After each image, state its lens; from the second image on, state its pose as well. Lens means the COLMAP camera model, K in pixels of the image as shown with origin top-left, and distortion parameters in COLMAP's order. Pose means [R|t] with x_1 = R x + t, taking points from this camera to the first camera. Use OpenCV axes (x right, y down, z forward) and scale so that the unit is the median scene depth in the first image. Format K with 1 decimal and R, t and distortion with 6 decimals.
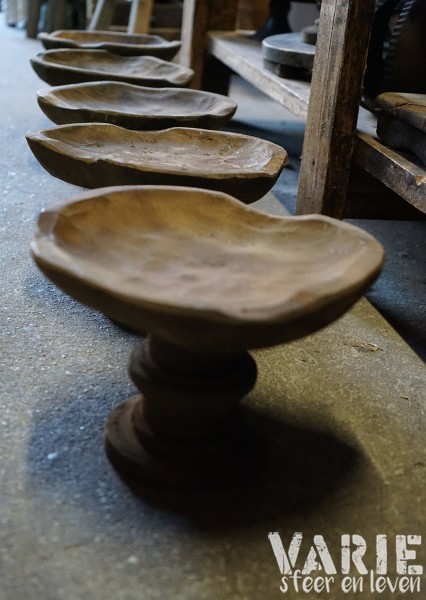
lens RADIAL K [[845.0, 0, 213.0], [0, 845.0, 300.0], [0, 0, 1]] dist [-0.003691, 0.005652]
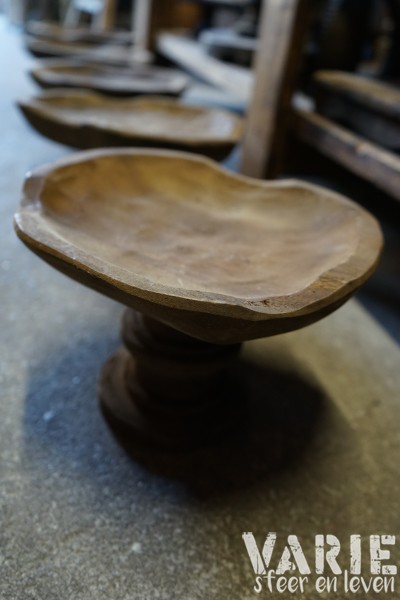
lens RADIAL K [[508.9, 0, 201.6], [0, 508.9, 291.8], [0, 0, 1]] dist [-0.000669, 0.004534]
pose [[0.994654, -0.009606, 0.102816, -0.065649], [-0.005191, 0.989754, 0.142689, -0.057778], [-0.103134, -0.142460, 0.984413, 0.388410]]
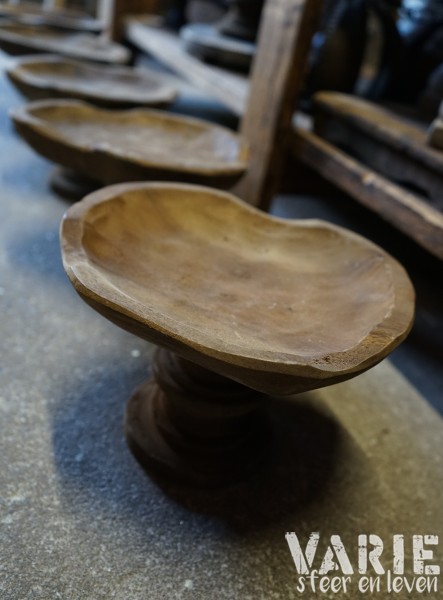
lens RADIAL K [[546.8, 0, 220.9], [0, 546.8, 317.1], [0, 0, 1]] dist [-0.003287, -0.009702]
pose [[0.974266, -0.015063, 0.224895, -0.170418], [-0.027945, 0.981994, 0.186832, -0.114636], [-0.223660, -0.188309, 0.956303, 0.356721]]
